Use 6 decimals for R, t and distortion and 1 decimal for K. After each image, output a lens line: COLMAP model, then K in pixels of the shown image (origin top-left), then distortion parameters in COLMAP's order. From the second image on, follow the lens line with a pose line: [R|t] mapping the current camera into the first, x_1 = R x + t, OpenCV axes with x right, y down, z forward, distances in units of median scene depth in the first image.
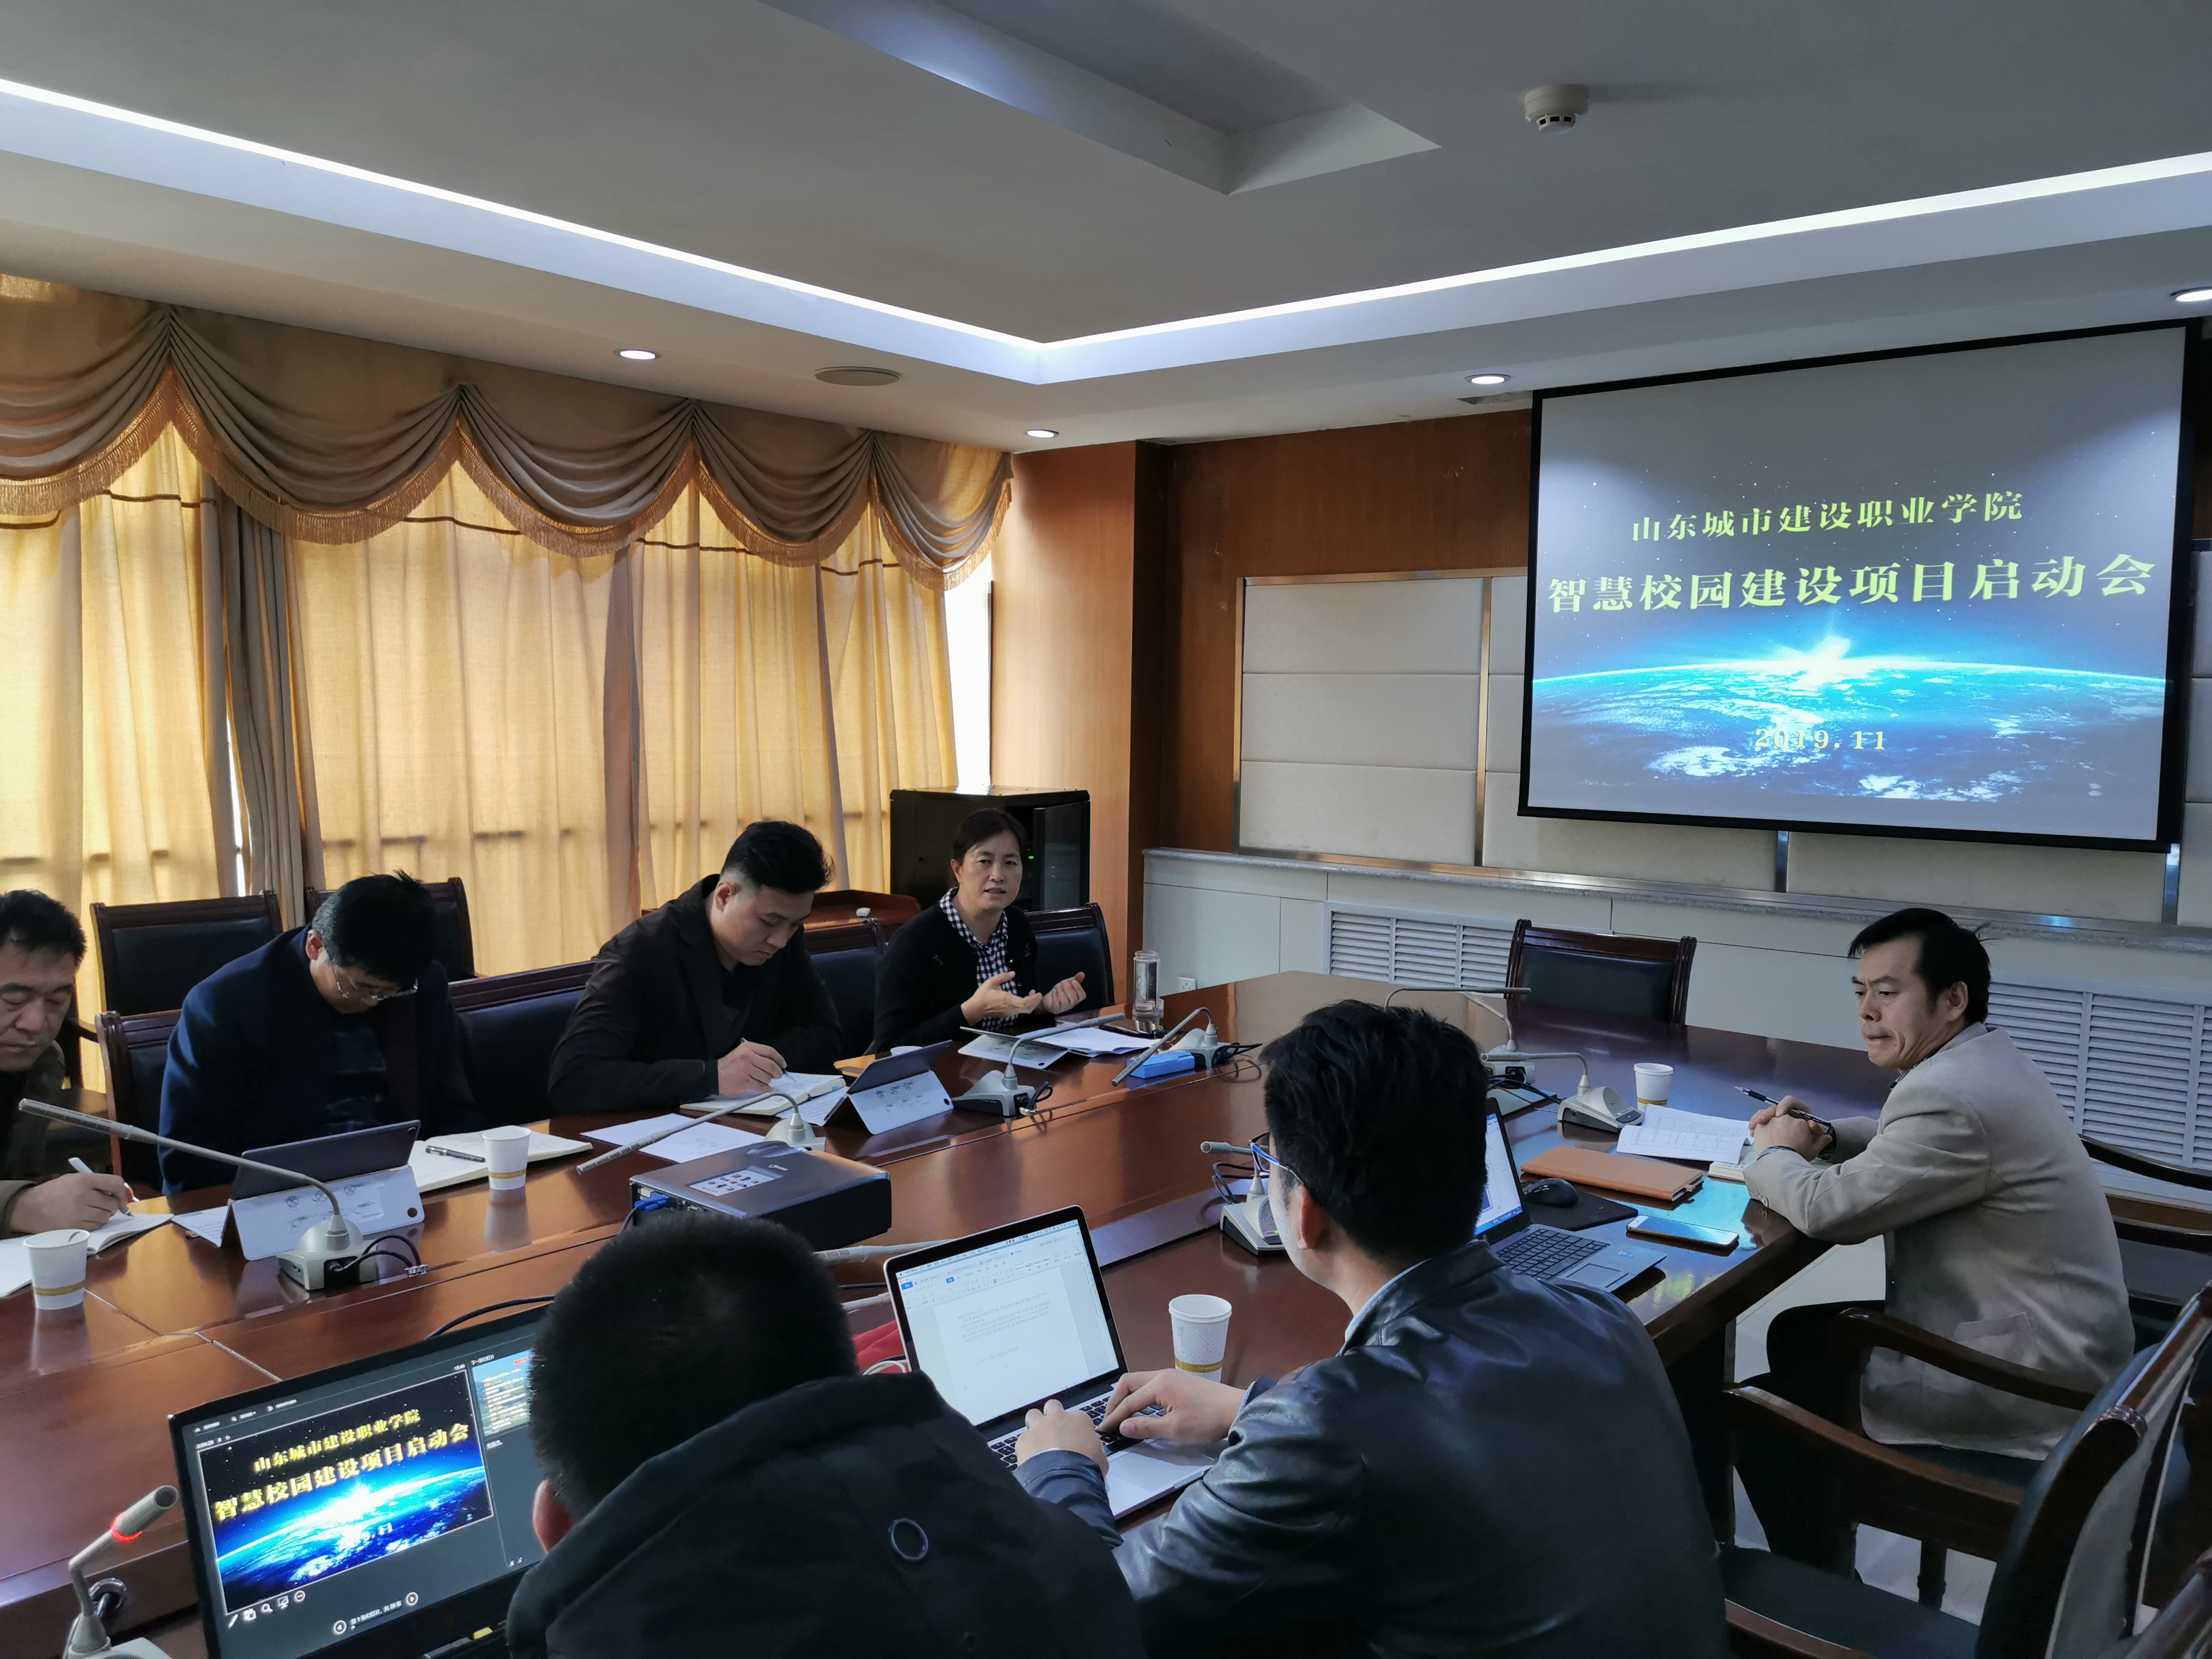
lens RADIAL K [[1732.0, 0, 1103.1], [0, 1732.0, 824.2], [0, 0, 1]] dist [0.008108, 0.001651]
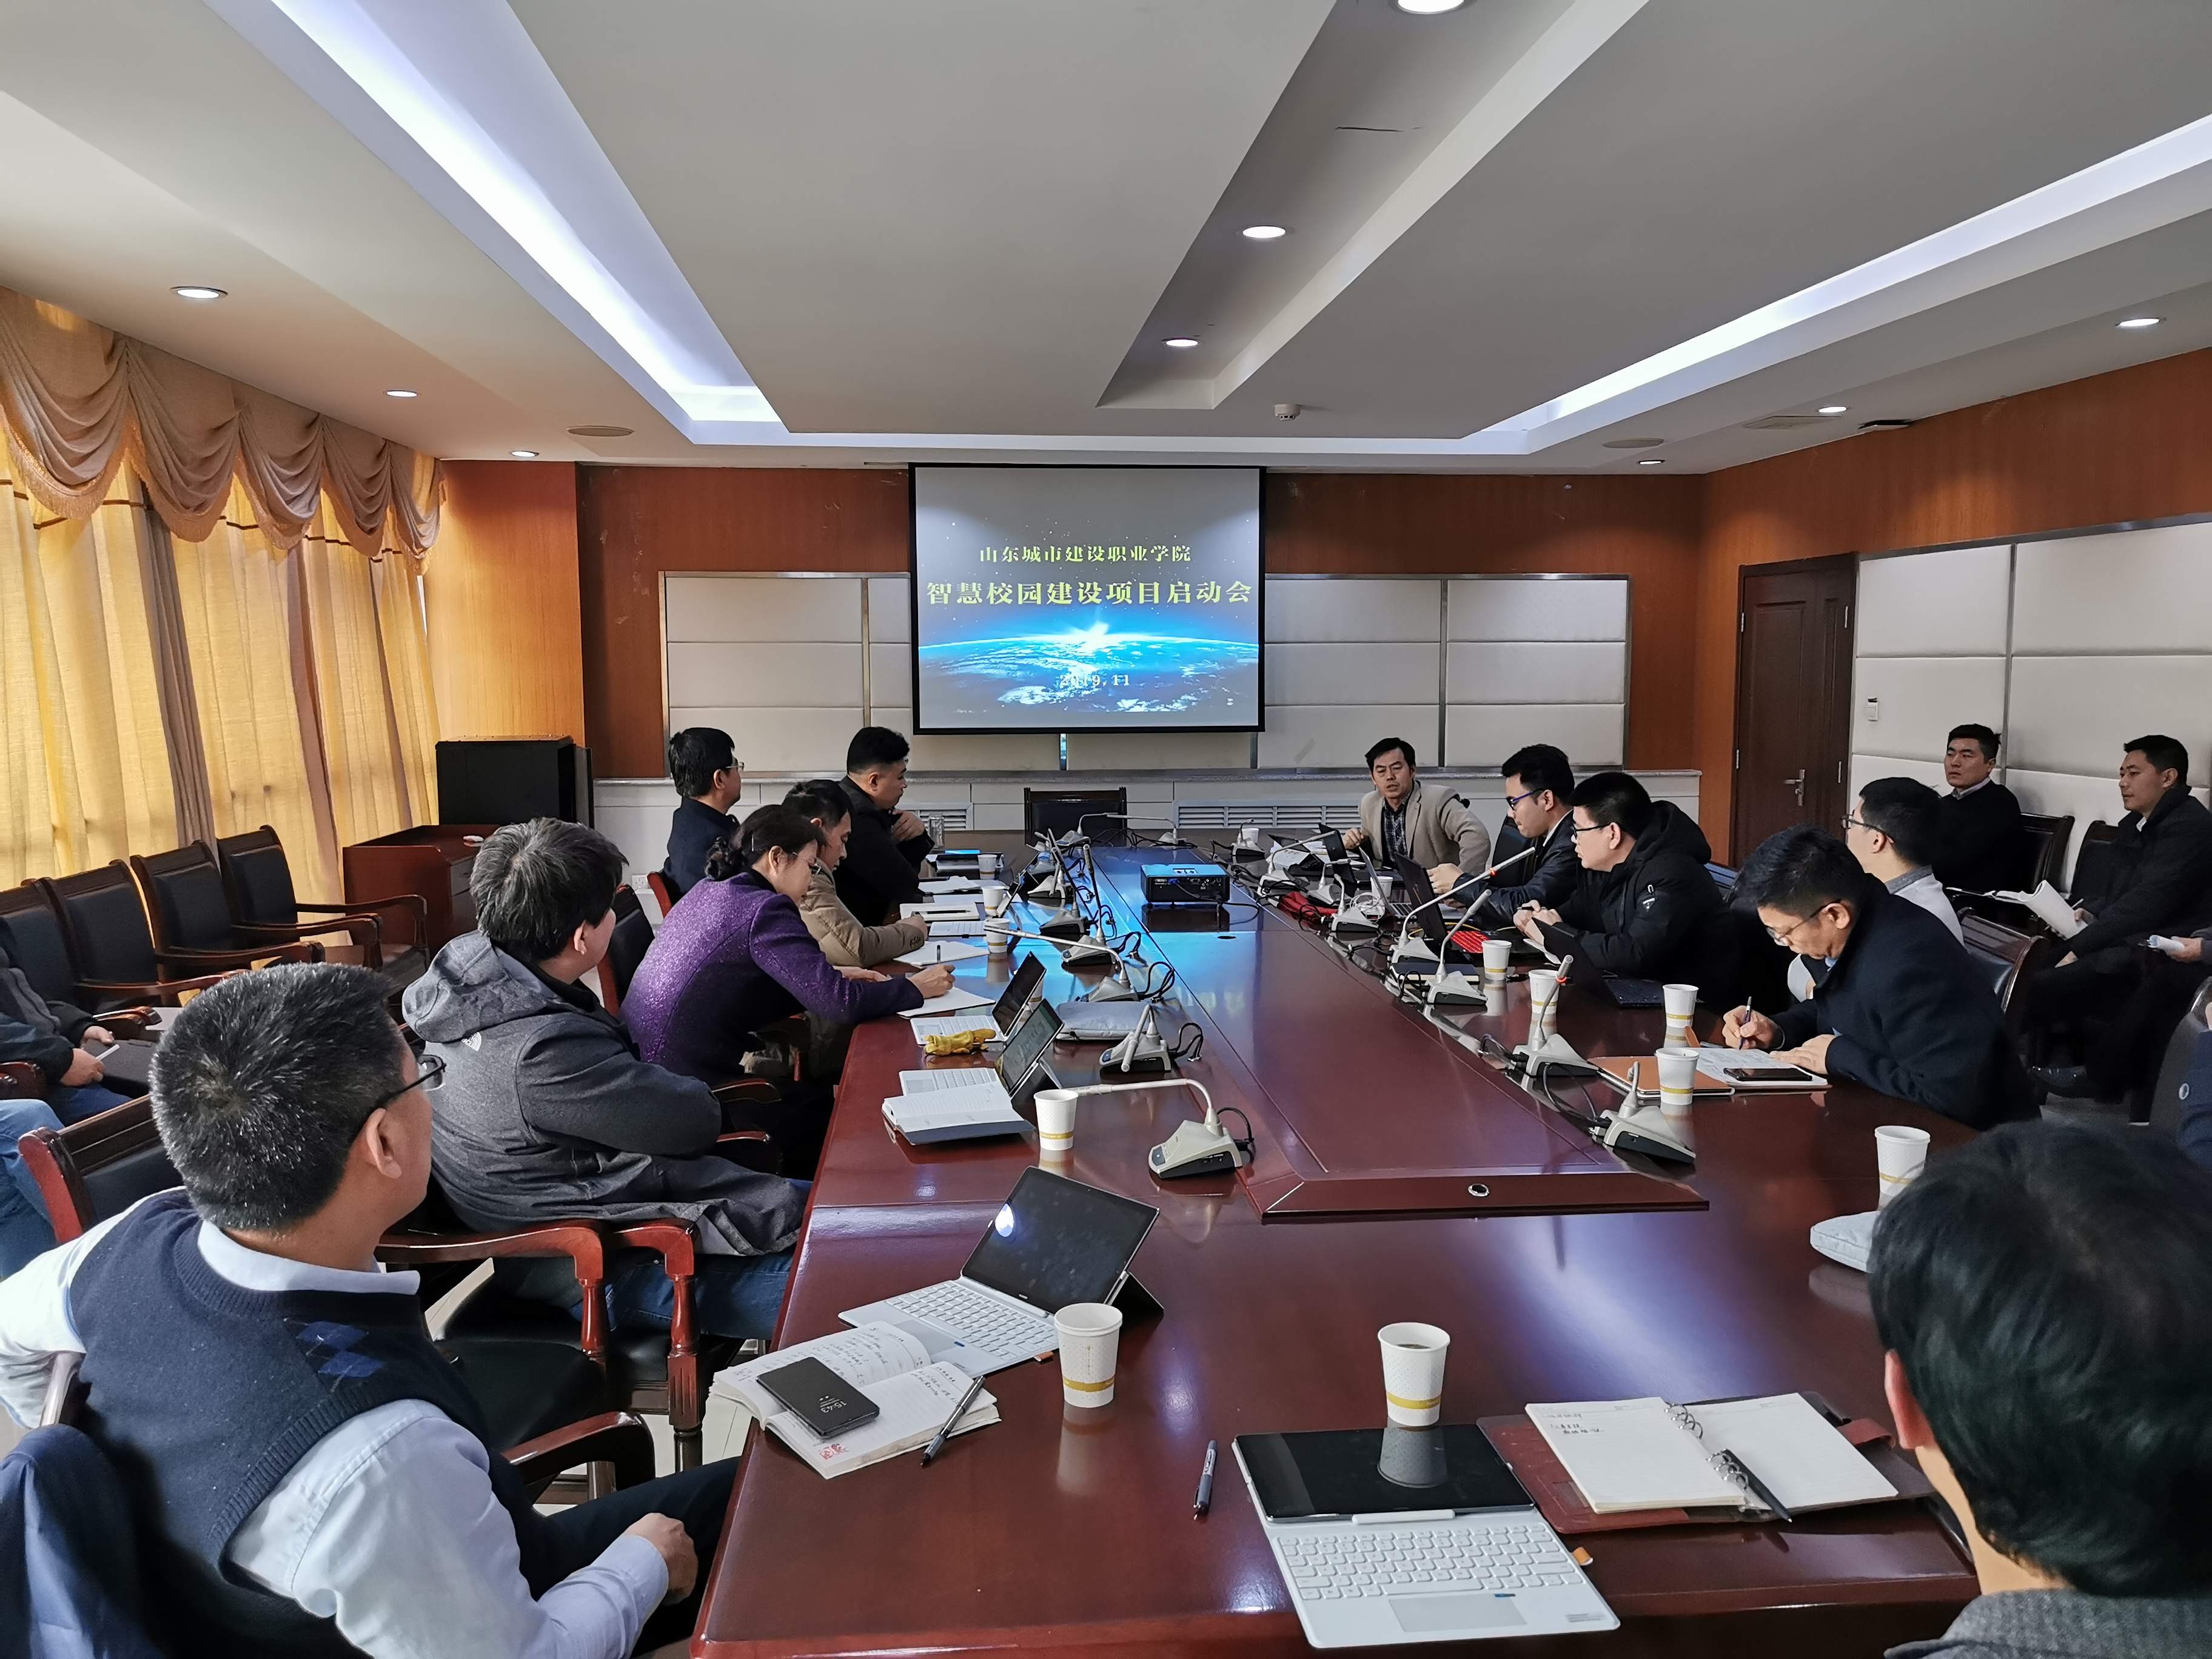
lens RADIAL K [[1732.0, 0, 1121.0], [0, 1732.0, 817.3], [0, 0, 1]] dist [0.008108, 0.001651]
pose [[0.692561, -0.080010, 0.716908, -0.829398], [0.064402, 0.996719, 0.049023, 0.005200], [-0.718478, 0.012220, 0.695442, -0.236822]]
